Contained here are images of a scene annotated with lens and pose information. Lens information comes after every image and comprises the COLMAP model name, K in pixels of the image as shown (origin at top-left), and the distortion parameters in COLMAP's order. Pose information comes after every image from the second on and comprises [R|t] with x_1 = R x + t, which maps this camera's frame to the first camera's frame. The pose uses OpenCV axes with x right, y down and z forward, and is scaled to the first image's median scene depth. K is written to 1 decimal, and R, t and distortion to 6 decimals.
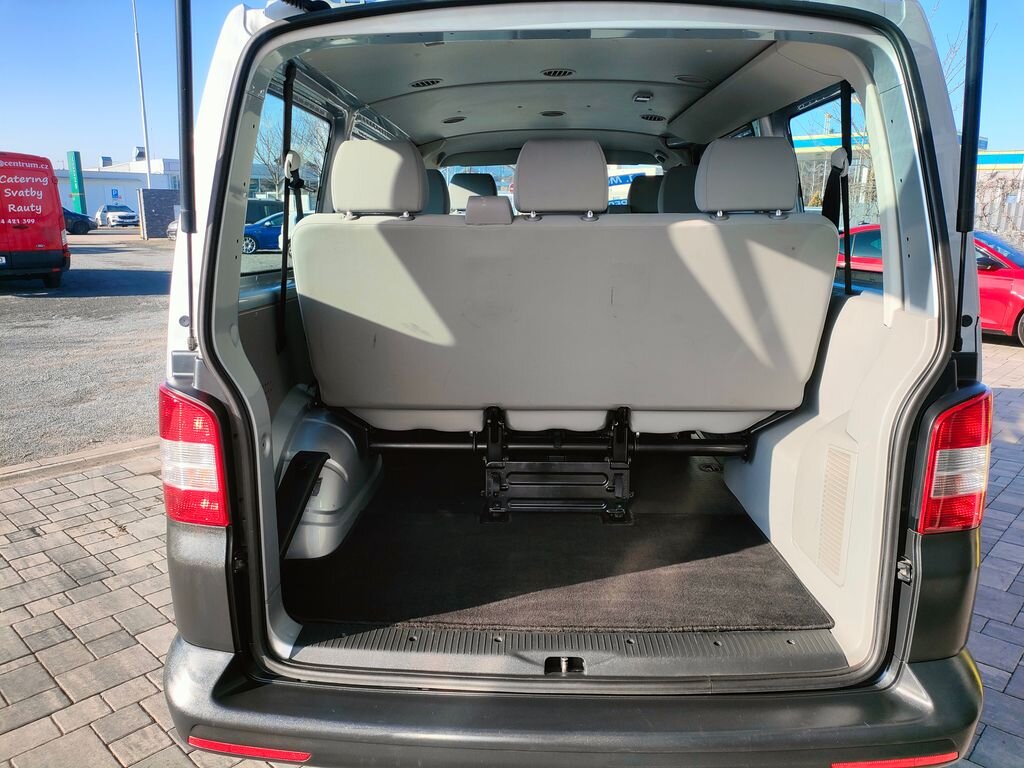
lens RADIAL K [[746.8, 0, 514.6], [0, 746.8, 383.0], [0, 0, 1]] dist [0.067066, -0.061727]
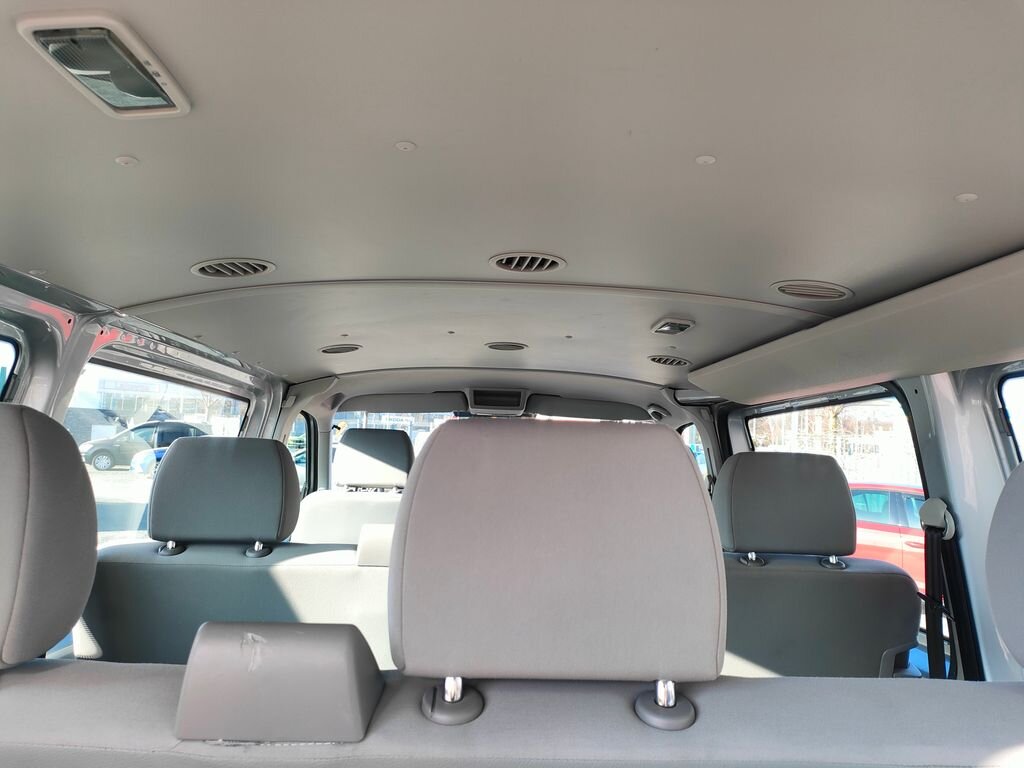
lens RADIAL K [[746.8, 0, 513.0], [0, 746.8, 381.7], [0, 0, 1]] dist [0.067066, -0.061727]
pose [[0.996674, 0.042787, 0.069350, 0.011903], [-0.020269, 0.954478, -0.297591, -0.120357], [-0.078926, 0.295196, 0.952171, 0.345169]]
